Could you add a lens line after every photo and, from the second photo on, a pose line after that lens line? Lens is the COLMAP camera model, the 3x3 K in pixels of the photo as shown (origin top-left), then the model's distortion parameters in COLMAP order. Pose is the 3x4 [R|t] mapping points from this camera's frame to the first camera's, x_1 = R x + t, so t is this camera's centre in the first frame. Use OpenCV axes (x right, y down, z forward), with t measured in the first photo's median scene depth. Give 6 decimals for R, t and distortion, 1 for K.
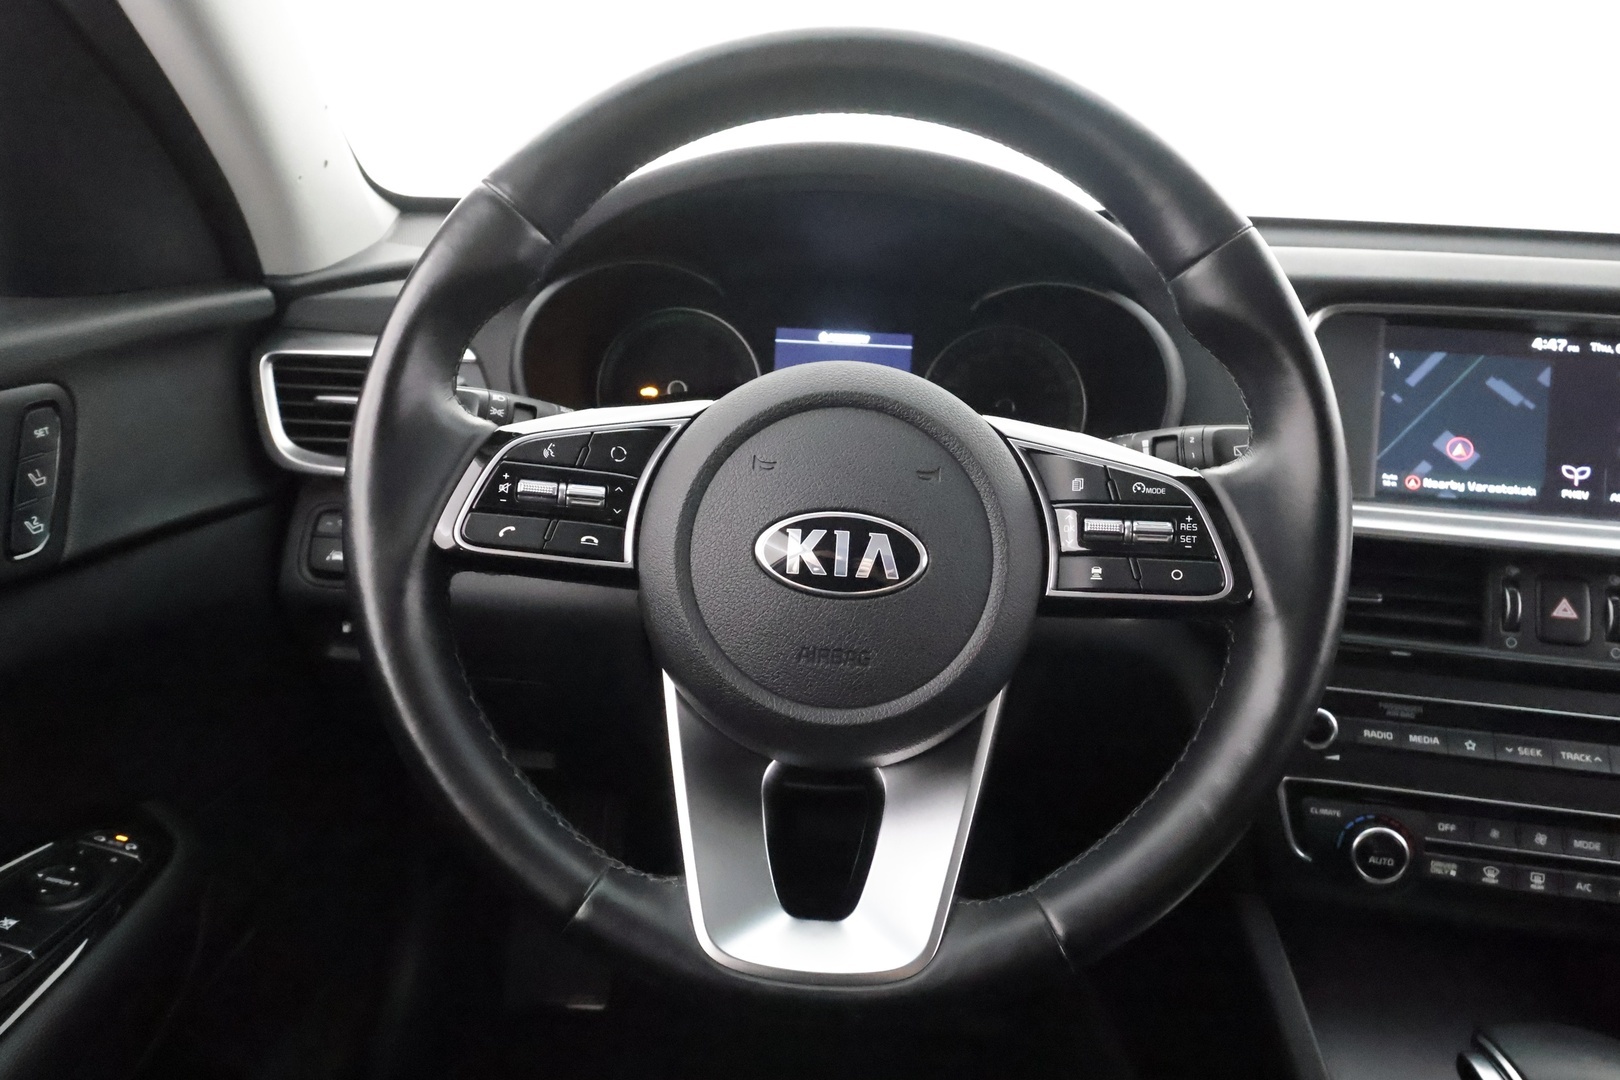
lens RADIAL K [[1024.6, 0, 802.3], [0, 1024.6, 543.0], [0, 0, 1]] dist [-0.002271, 0.001596]
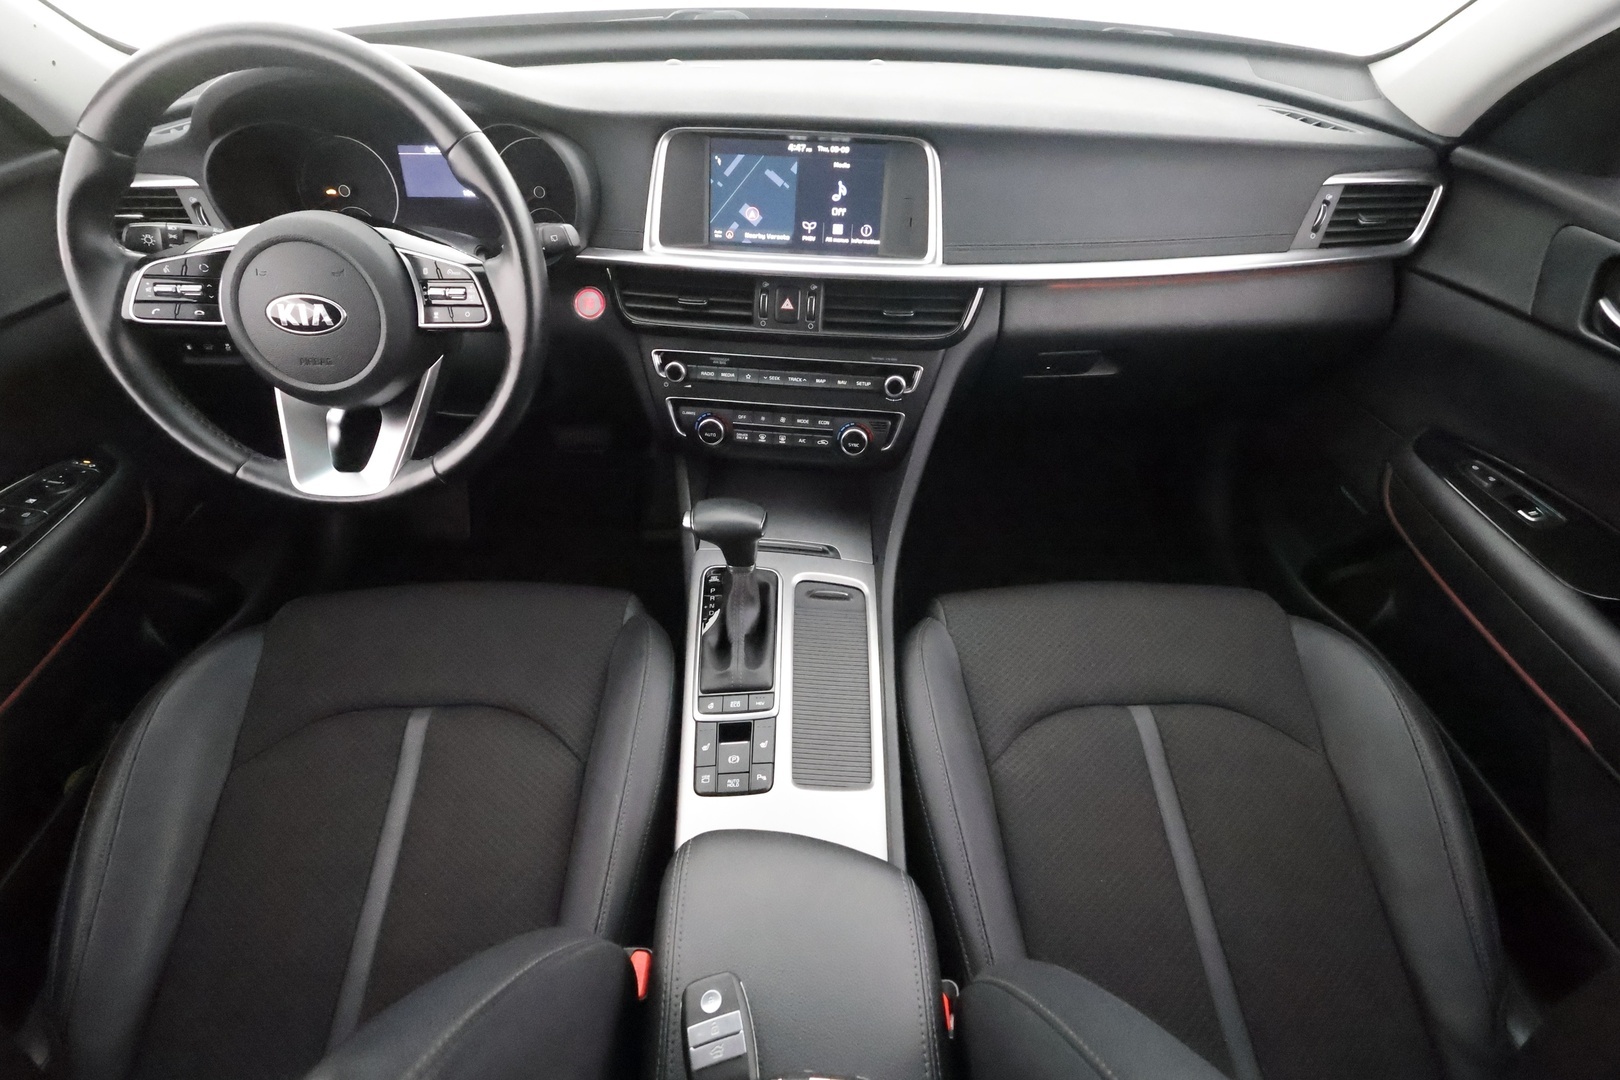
lens RADIAL K [[748.3, 0, 804.4], [0, 748.3, 541.8], [0, 0, 1]] dist [-0.001109, -0.000565]
pose [[0.997589, -0.064989, 0.024340, 0.709327], [0.050009, 0.916386, 0.397159, -0.086548], [-0.048116, -0.394985, 0.917427, -0.499639]]
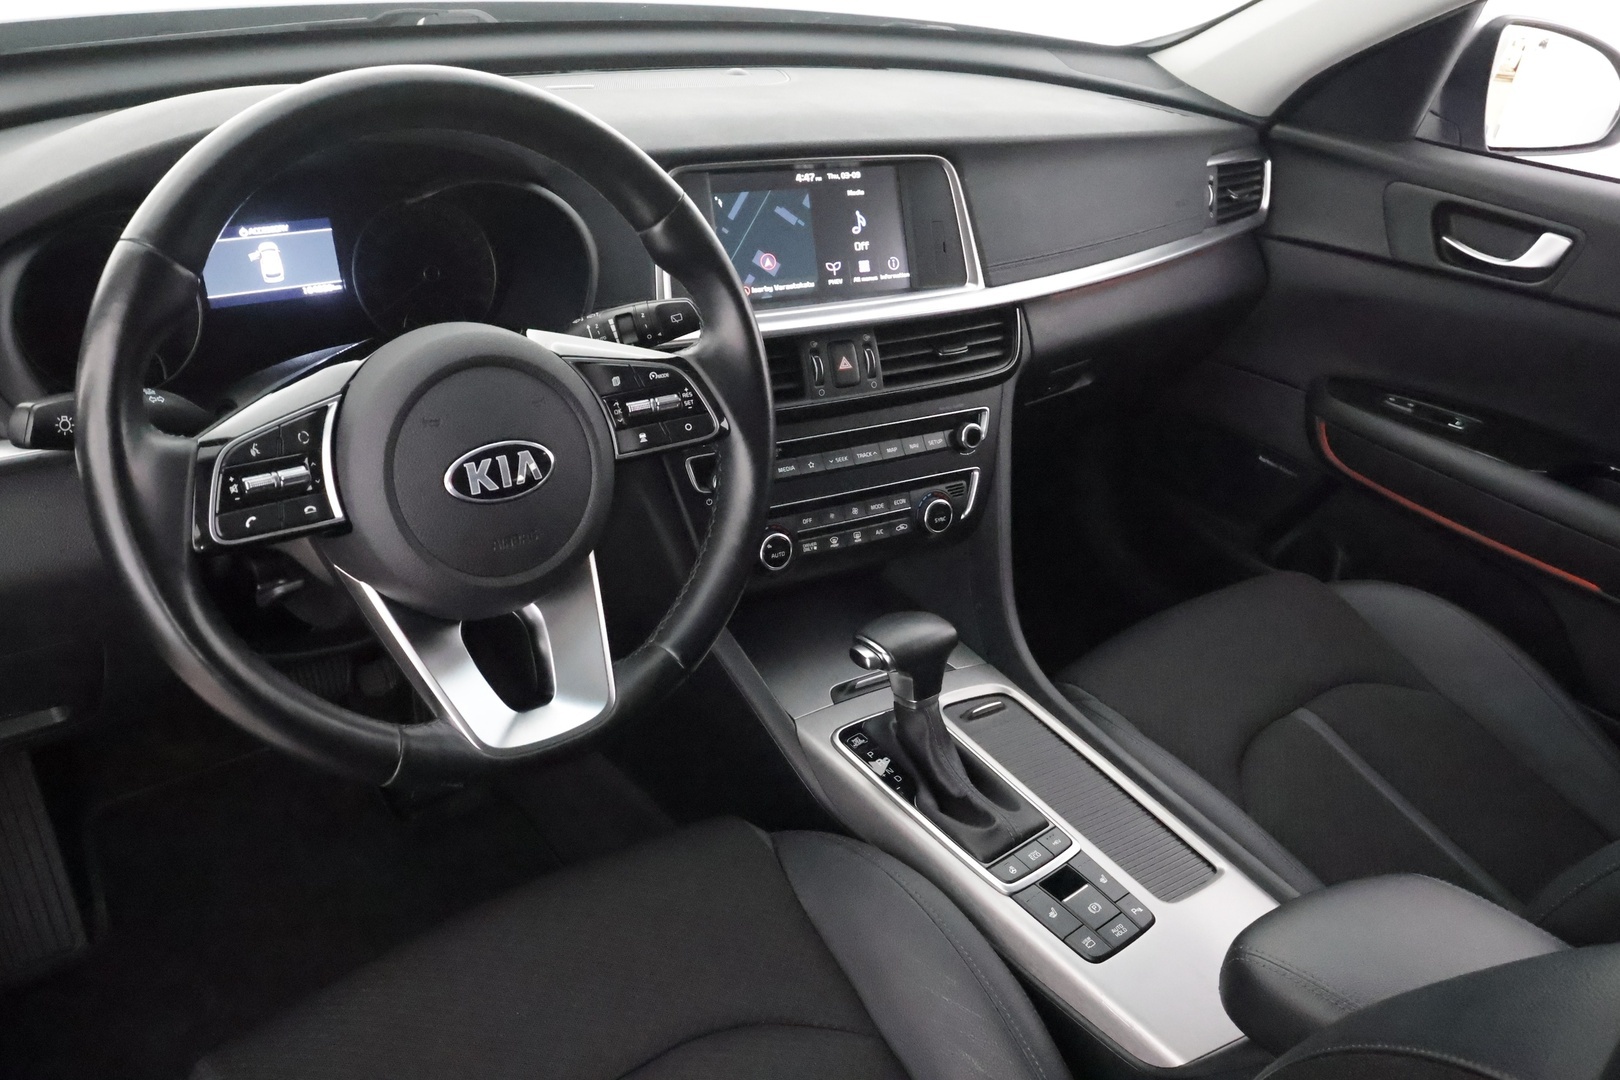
lens RADIAL K [[1280.0, 0, 813.6], [0, 1280.0, 543.7], [0, 0, 1]] dist [0.013081, -0.007213]
pose [[0.754771, -0.298306, 0.584239, -0.487745], [0.154591, 0.946424, 0.283519, -0.229259], [-0.637513, -0.123673, 0.760449, -0.457947]]
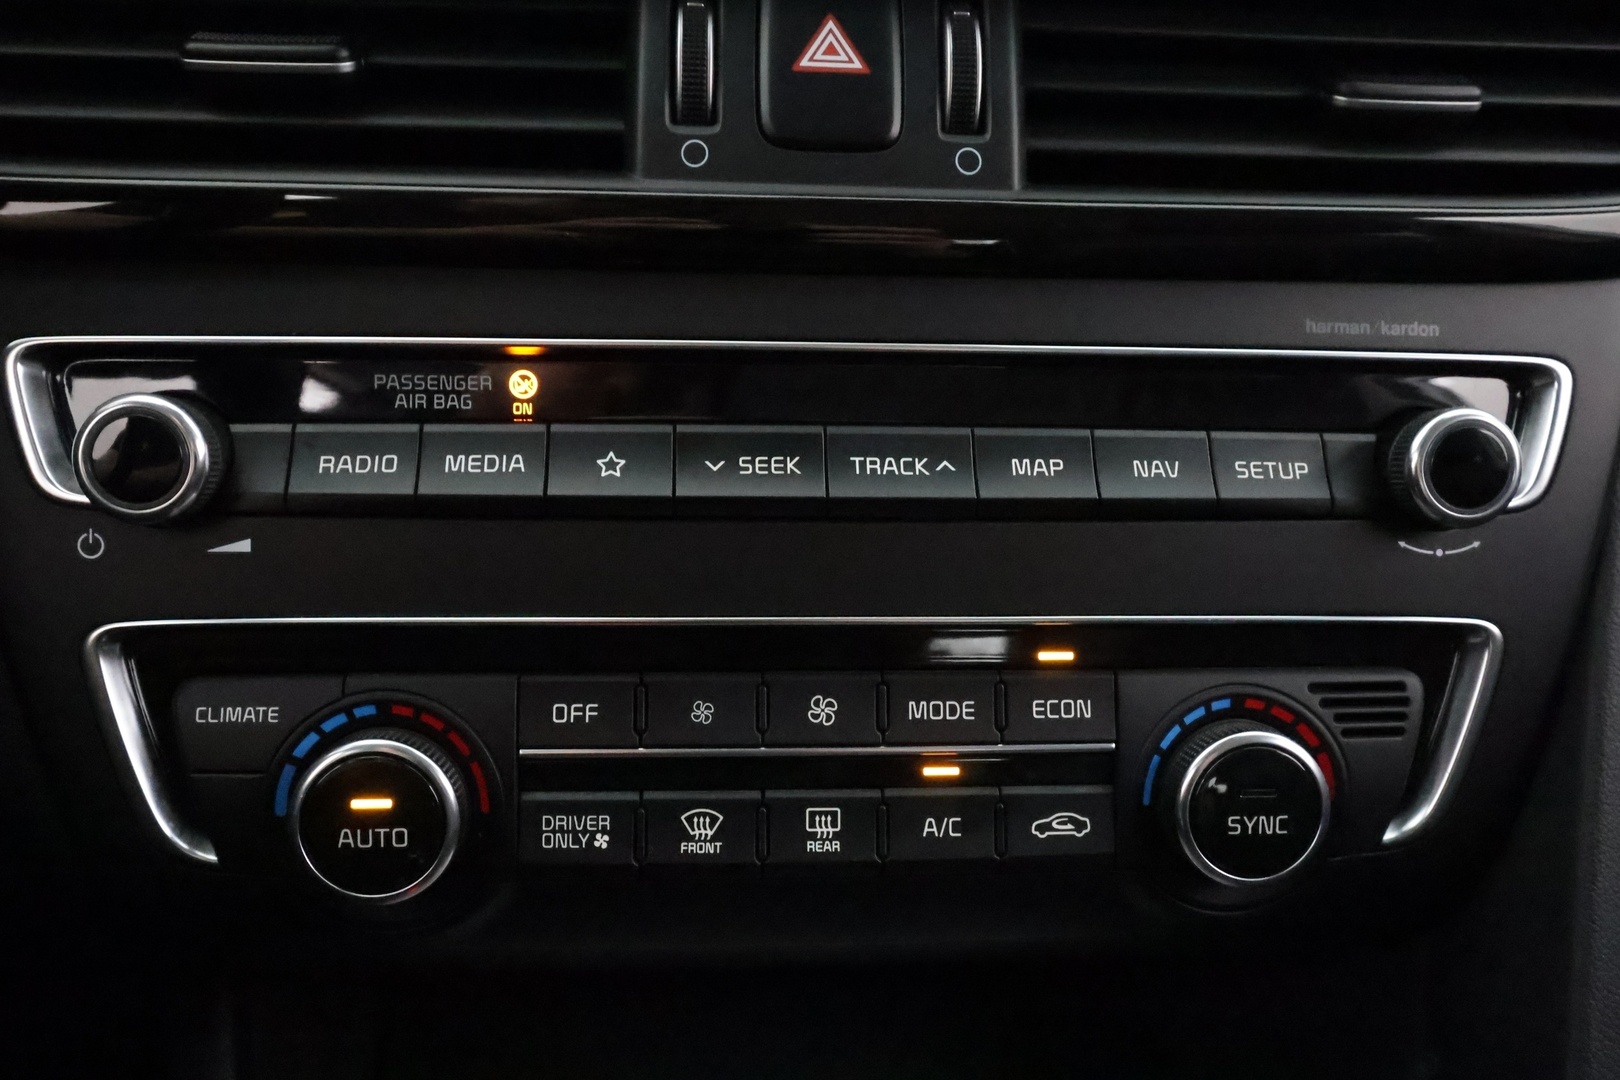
lens RADIAL K [[1280.0, 0, 819.4], [0, 1280.0, 537.8], [0, 0, 1]] dist [0.013081, -0.007213]
pose [[0.969405, -0.093750, 0.226859, 0.623558], [0.085634, 0.995293, 0.045379, 0.209130], [-0.230045, -0.024564, 0.972870, 0.570313]]
